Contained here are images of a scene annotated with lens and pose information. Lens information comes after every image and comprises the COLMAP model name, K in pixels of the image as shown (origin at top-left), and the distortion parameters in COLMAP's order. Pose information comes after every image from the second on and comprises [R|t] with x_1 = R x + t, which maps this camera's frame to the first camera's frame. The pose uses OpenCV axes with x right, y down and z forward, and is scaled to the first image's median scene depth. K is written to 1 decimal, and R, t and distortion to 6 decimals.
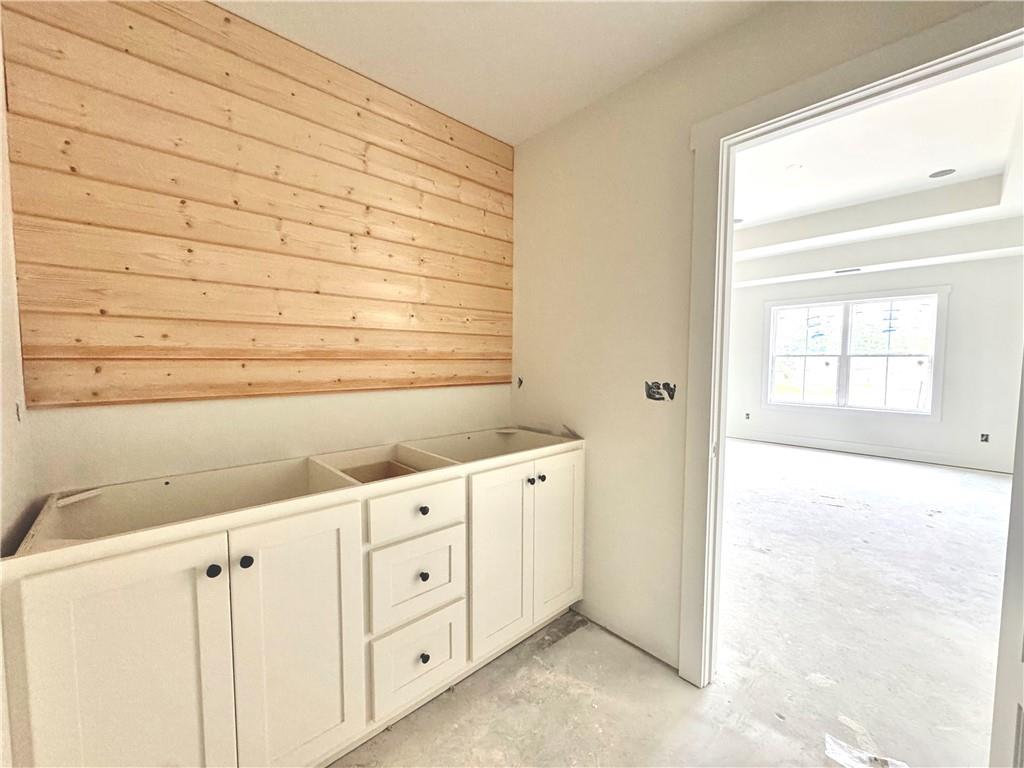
lens RADIAL K [[413.8, 0, 512.0], [0, 413.8, 384.0], [0, 0, 1]] dist [-0.006029, 0.000751]
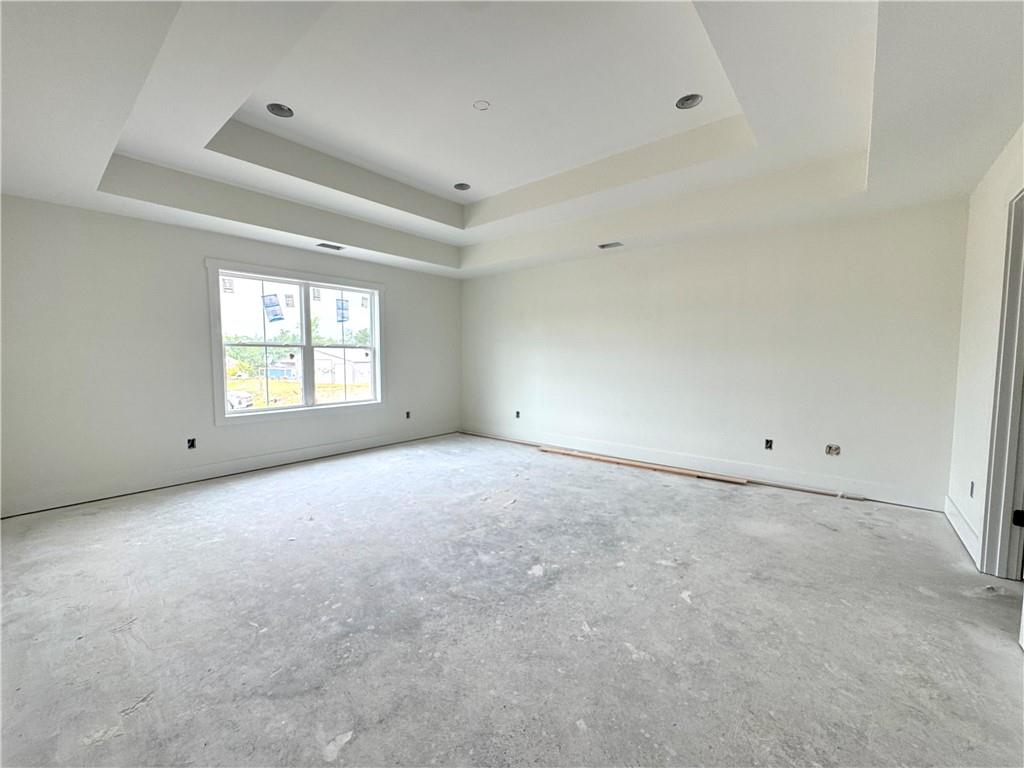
lens RADIAL K [[413.8, 0, 512.0], [0, 413.8, 384.0], [0, 0, 1]] dist [-0.006029, 0.000751]
pose [[-0.140547, -0.071649, 0.987478, -0.098671], [0.057085, 0.995132, 0.080329, -0.038497], [-0.988427, 0.067660, -0.135773, 0.756050]]
